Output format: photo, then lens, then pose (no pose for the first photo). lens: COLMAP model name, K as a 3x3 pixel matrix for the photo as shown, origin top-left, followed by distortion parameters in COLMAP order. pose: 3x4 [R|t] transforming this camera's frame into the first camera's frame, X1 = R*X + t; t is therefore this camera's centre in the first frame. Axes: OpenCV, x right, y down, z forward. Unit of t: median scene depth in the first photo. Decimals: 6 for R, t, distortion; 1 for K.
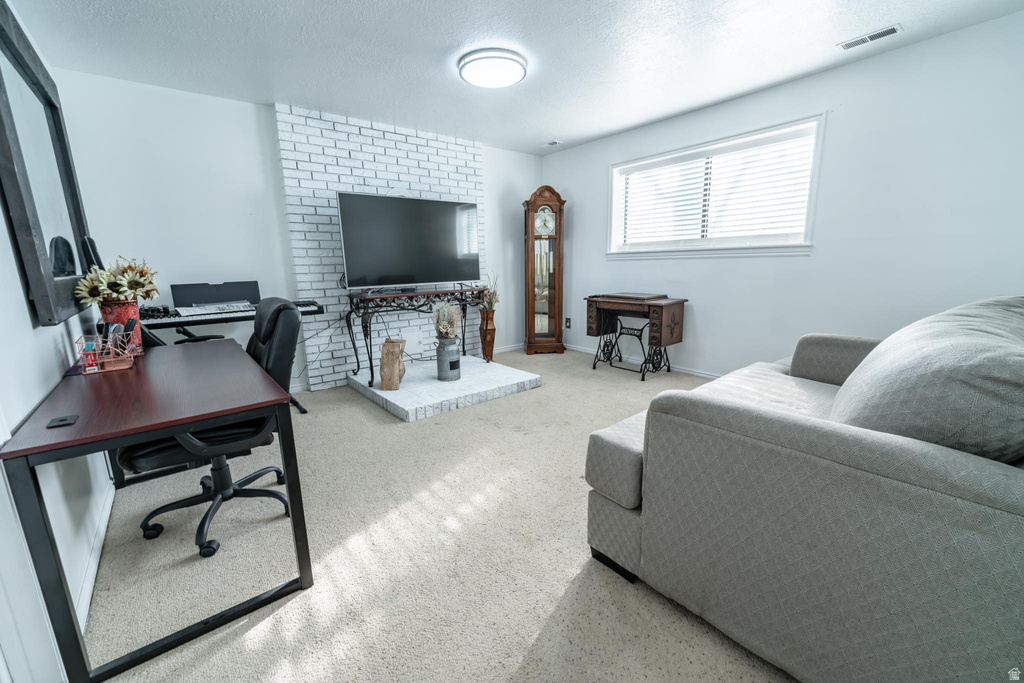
lens RADIAL K [[414.0, 0, 507.3], [0, 414.0, 344.6], [0, 0, 1]] dist [0.000031, -0.000465]
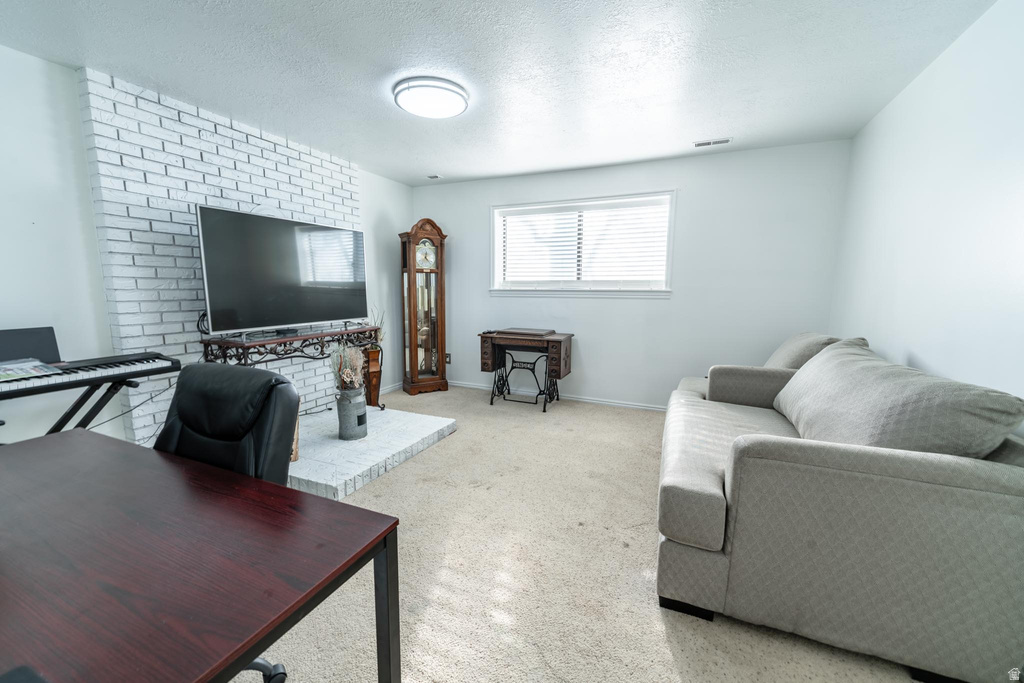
lens RADIAL K [[414.0, 0, 510.4], [0, 414.0, 345.9], [0, 0, 1]] dist [0.000031, -0.000465]
pose [[0.888755, -0.039913, 0.456642, -0.265033], [0.066389, 0.996906, -0.042077, -0.049617], [-0.453550, 0.067712, 0.888655, 0.106716]]
